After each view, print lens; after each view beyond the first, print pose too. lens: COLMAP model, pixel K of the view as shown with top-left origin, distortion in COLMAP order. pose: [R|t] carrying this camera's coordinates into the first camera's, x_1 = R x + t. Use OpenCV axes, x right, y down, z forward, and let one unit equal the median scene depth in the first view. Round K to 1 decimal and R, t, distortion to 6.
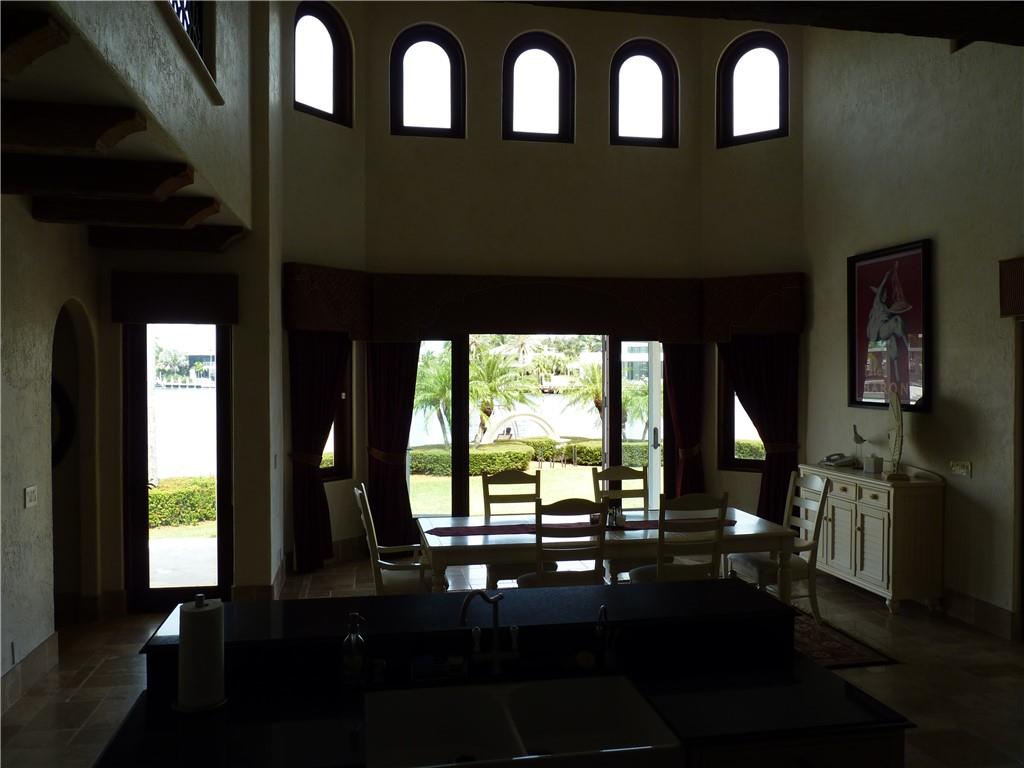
lens RADIAL K [[817.3, 0, 511.0], [0, 817.3, 390.3], [0, 0, 1]] dist [-0.024725, 0.011363]
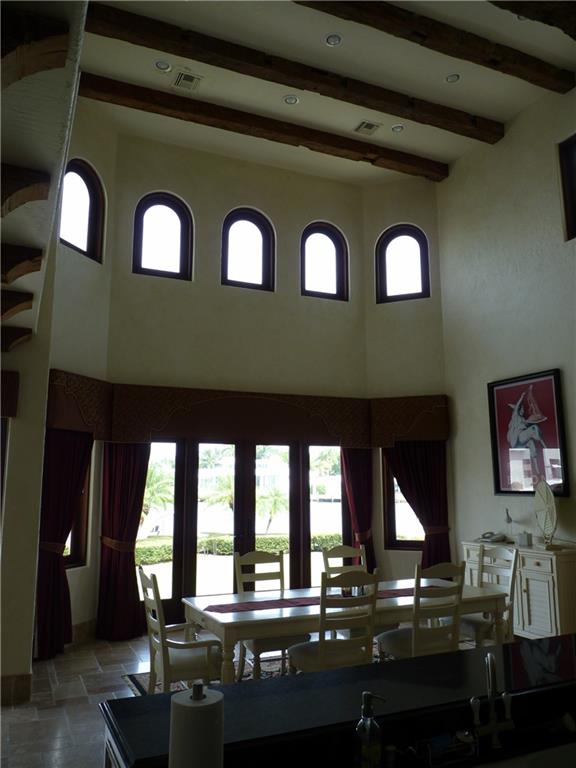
lens RADIAL K [[612.9, 0, 286.4], [0, 612.9, 382.7], [0, 0, 1]] dist [-0.024725, 0.011363]
pose [[0.969443, 0.038405, 0.242291, -0.142622], [0.007509, 0.982561, -0.185788, 0.020369], [-0.245201, 0.181930, 0.952249, 0.103158]]
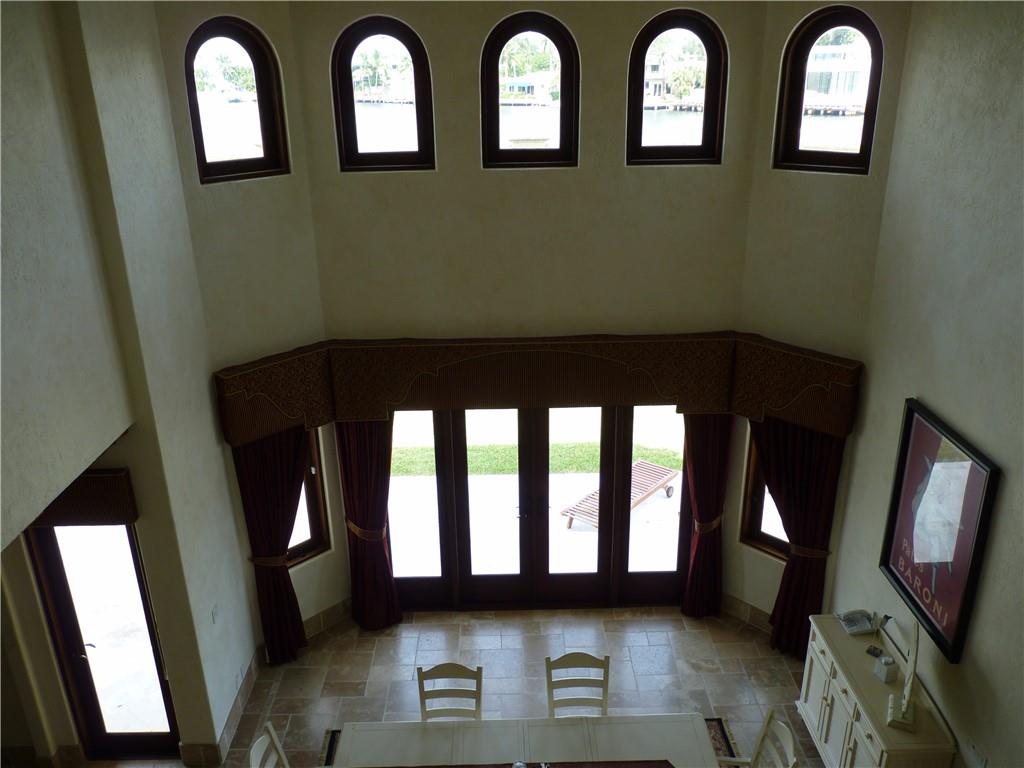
lens RADIAL K [[817.3, 0, 503.4], [0, 817.3, 392.8], [0, 0, 1]] dist [-0.024725, 0.011363]
pose [[0.985621, 0.044850, -0.162912, 0.152448], [0.013984, 0.939173, 0.343160, -0.391527], [0.168393, -0.340504, 0.925041, 0.221236]]
